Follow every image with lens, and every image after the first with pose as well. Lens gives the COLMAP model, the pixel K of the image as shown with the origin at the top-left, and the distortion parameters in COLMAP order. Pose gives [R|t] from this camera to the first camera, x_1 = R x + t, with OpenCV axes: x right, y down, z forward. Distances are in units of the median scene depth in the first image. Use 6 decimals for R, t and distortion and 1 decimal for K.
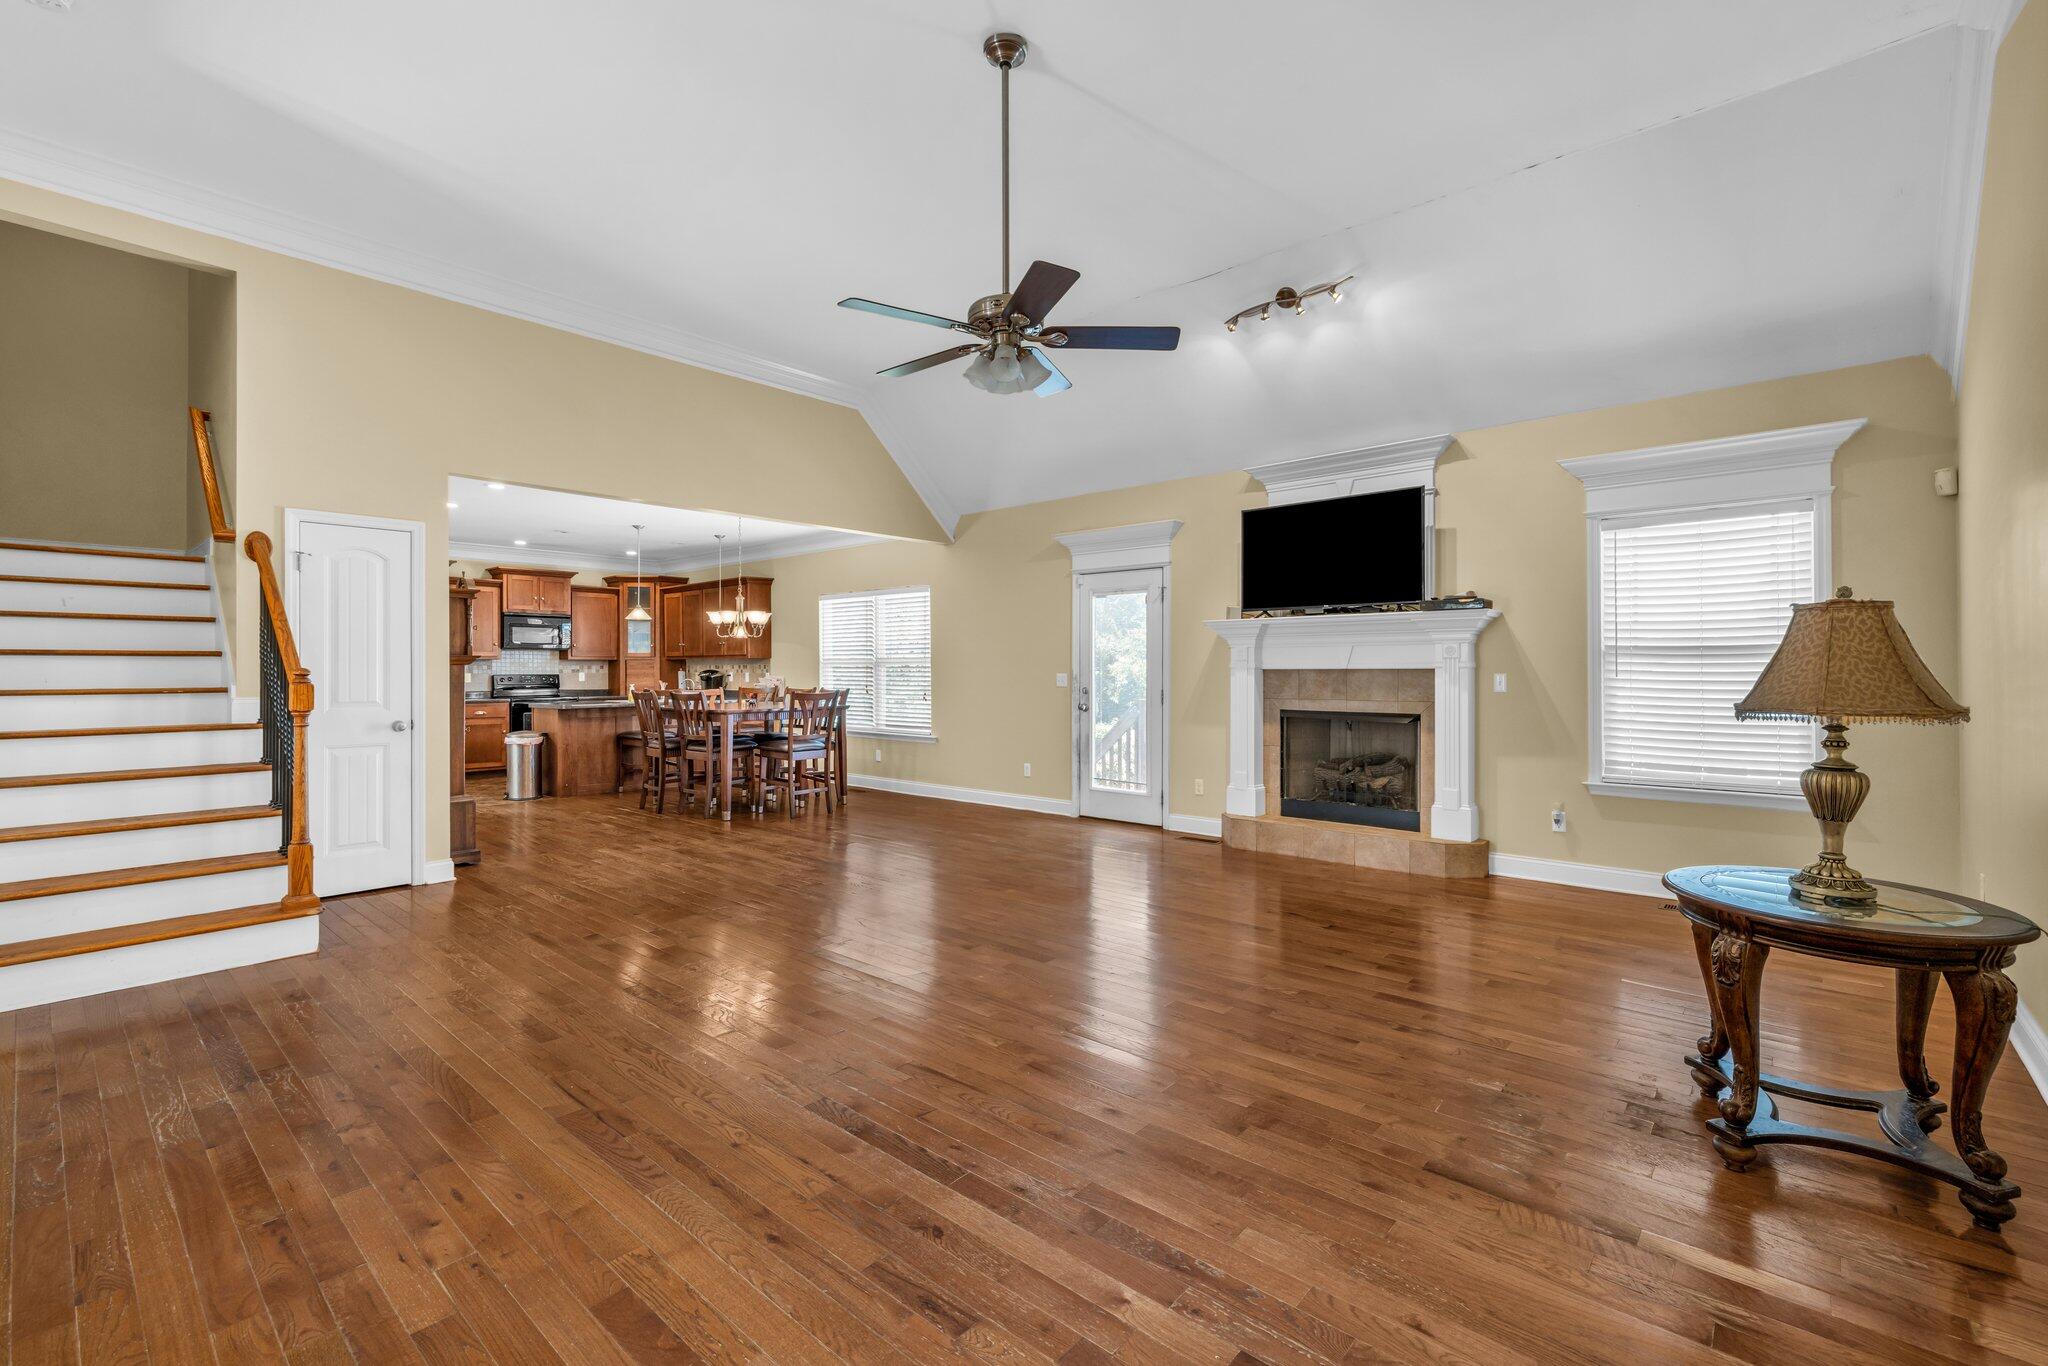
lens RADIAL K [[887.5, 0, 1036.2], [0, 887.5, 671.7], [0, 0, 1]] dist [-0.000740, 0.000766]
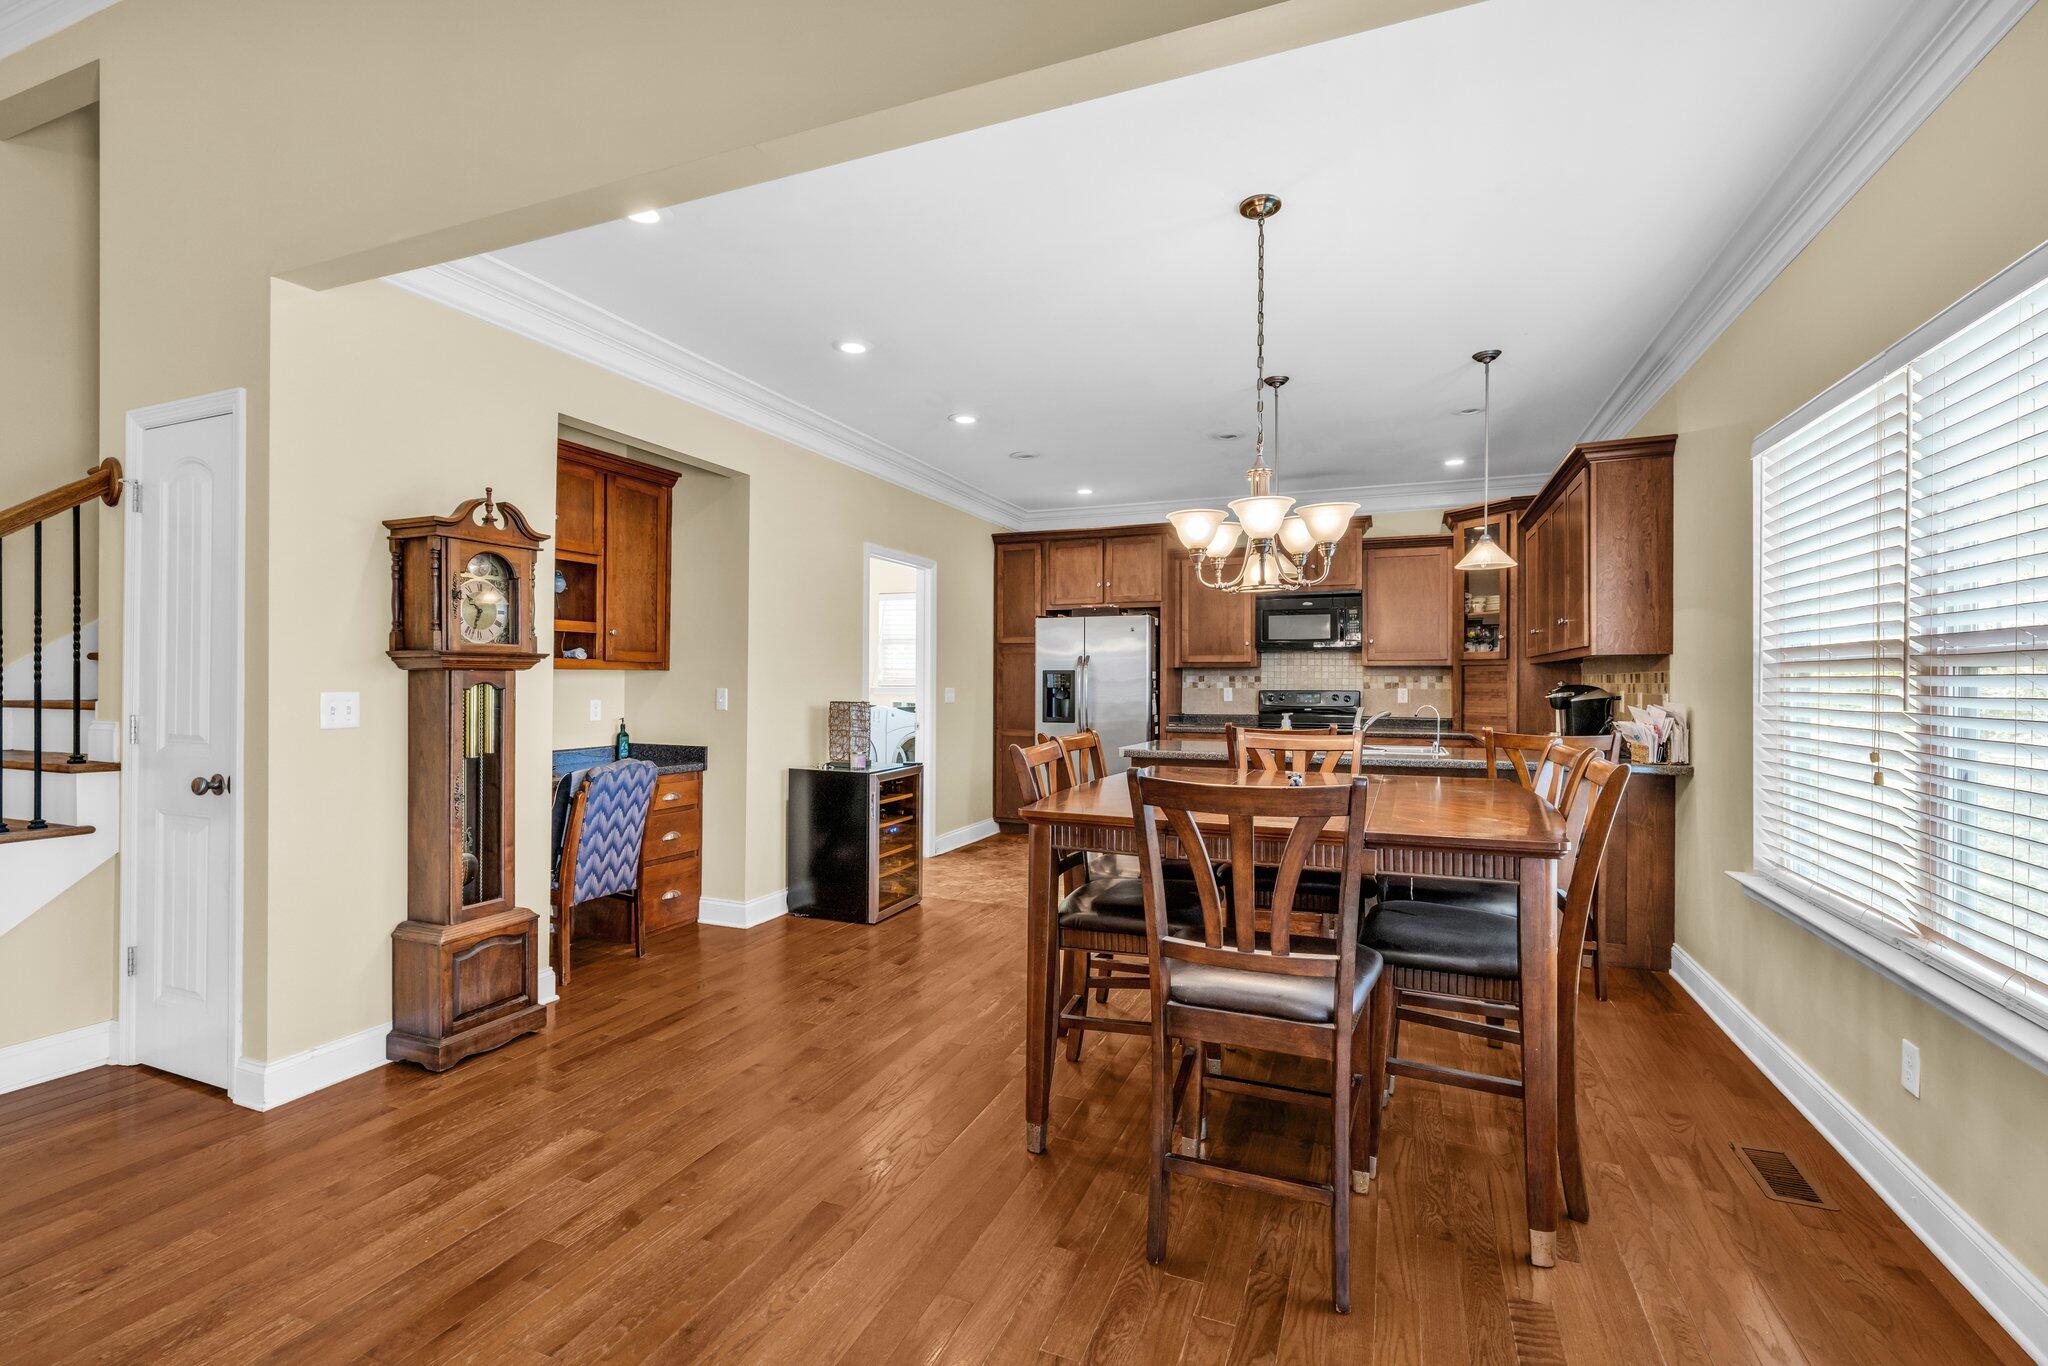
lens RADIAL K [[907.3, 0, 1038.8], [0, 907.3, 689.4], [0, 0, 1]] dist [-0.002214, -0.000306]
pose [[0.318625, 0.010010, -0.947828, -0.044948], [-0.007082, 0.999941, 0.008180, -0.002339], [0.947854, 0.004106, 0.318677, 1.140970]]
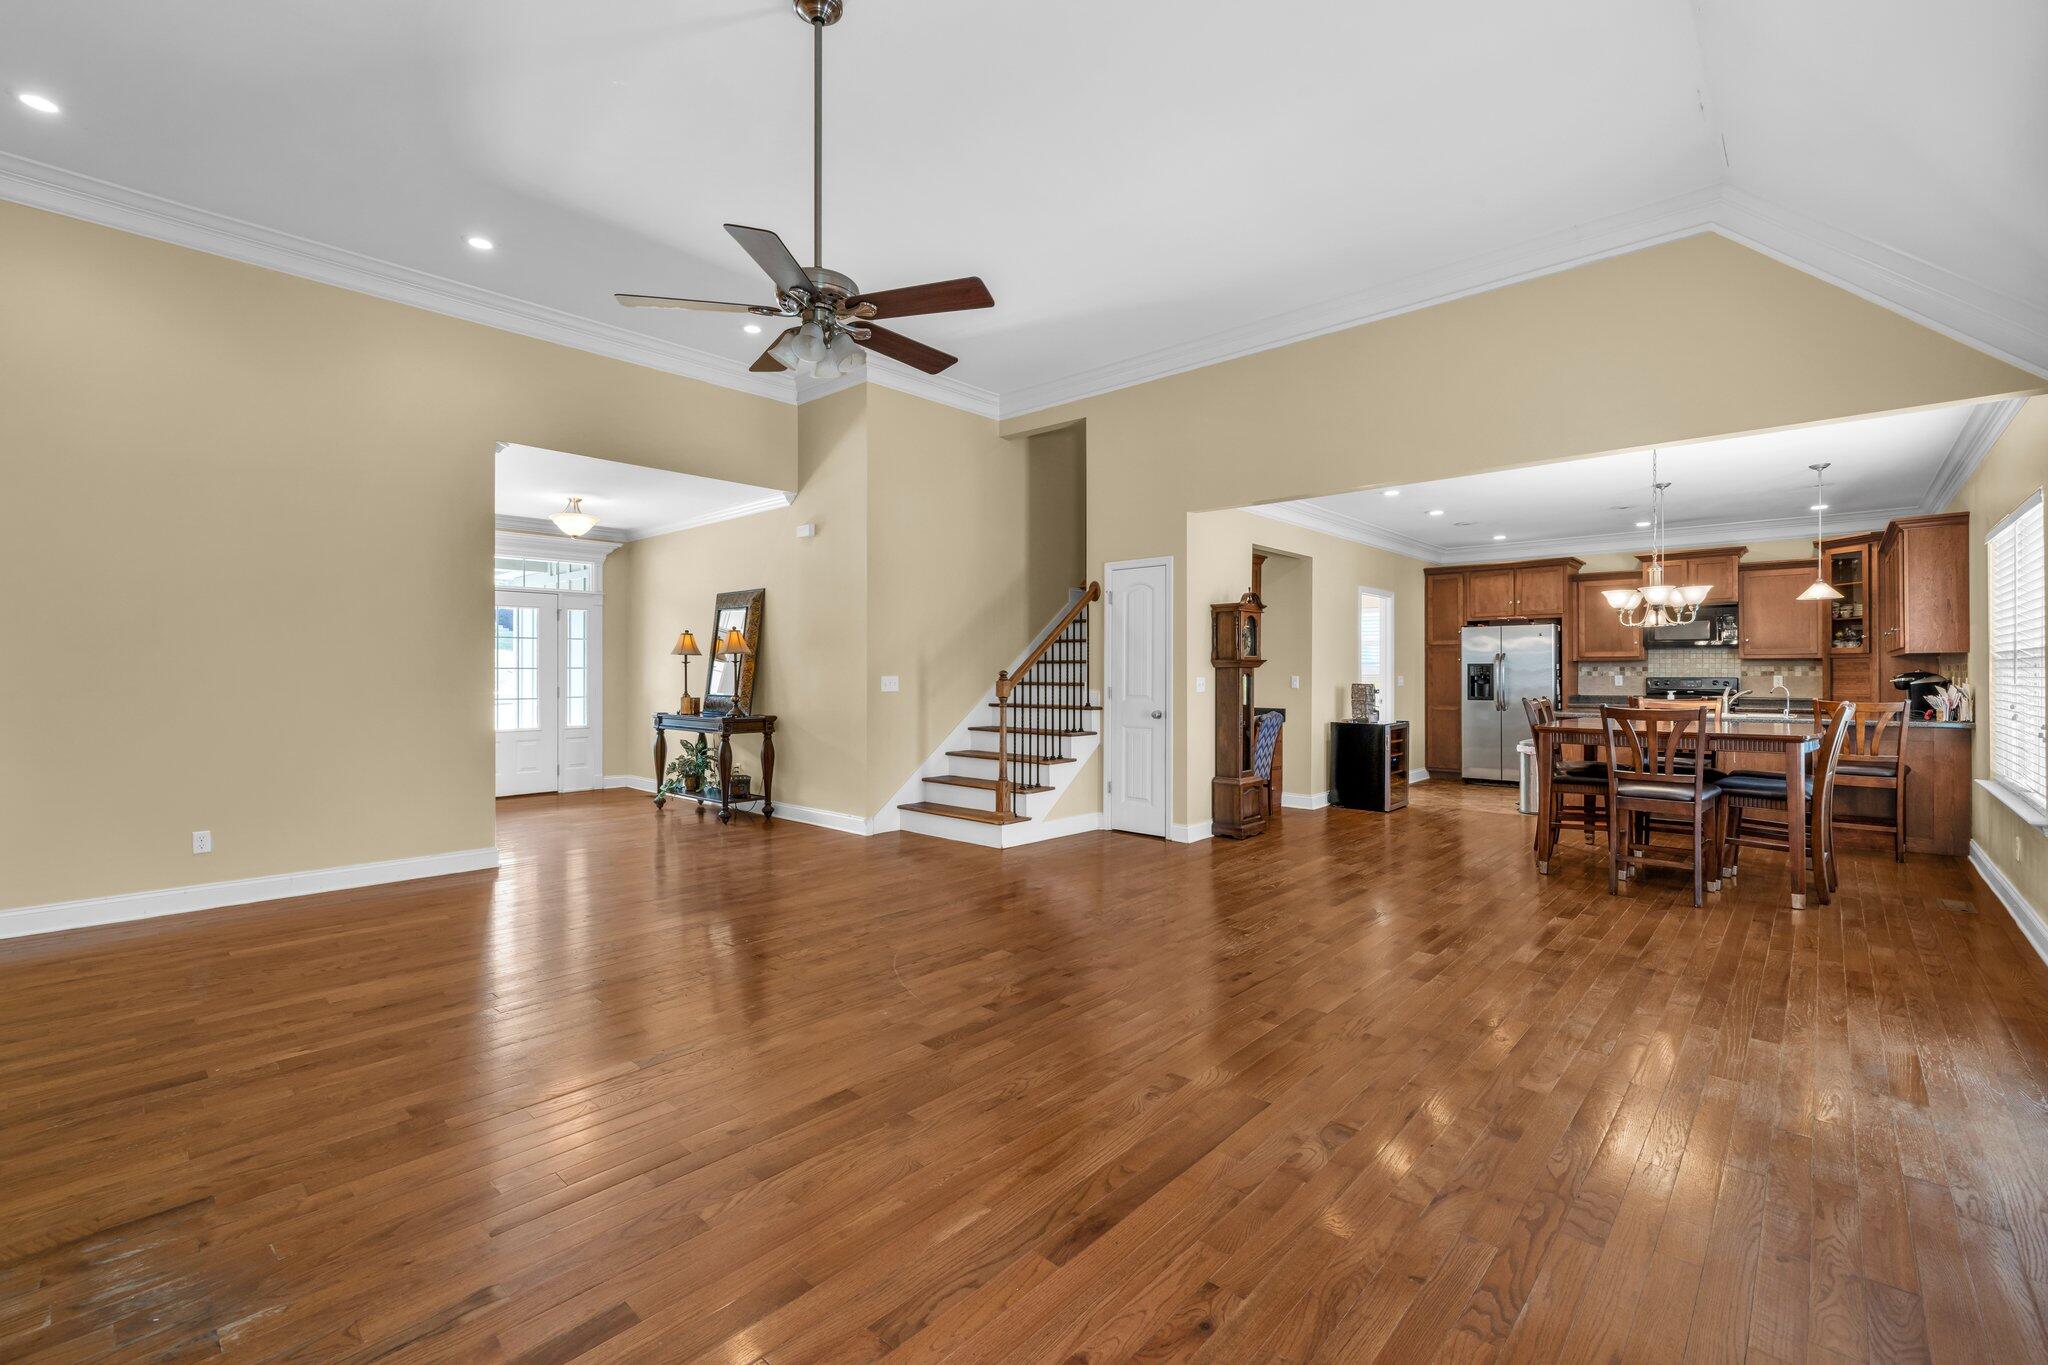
lens RADIAL K [[887.5, 0, 1023.0], [0, 887.5, 670.6], [0, 0, 1]] dist [-0.000740, 0.000766]
pose [[-0.039924, 0.000175, -0.999203, 0.534404], [-0.003043, 0.999995, 0.000297, -0.002758], [0.999198, 0.003053, -0.039924, 0.752508]]
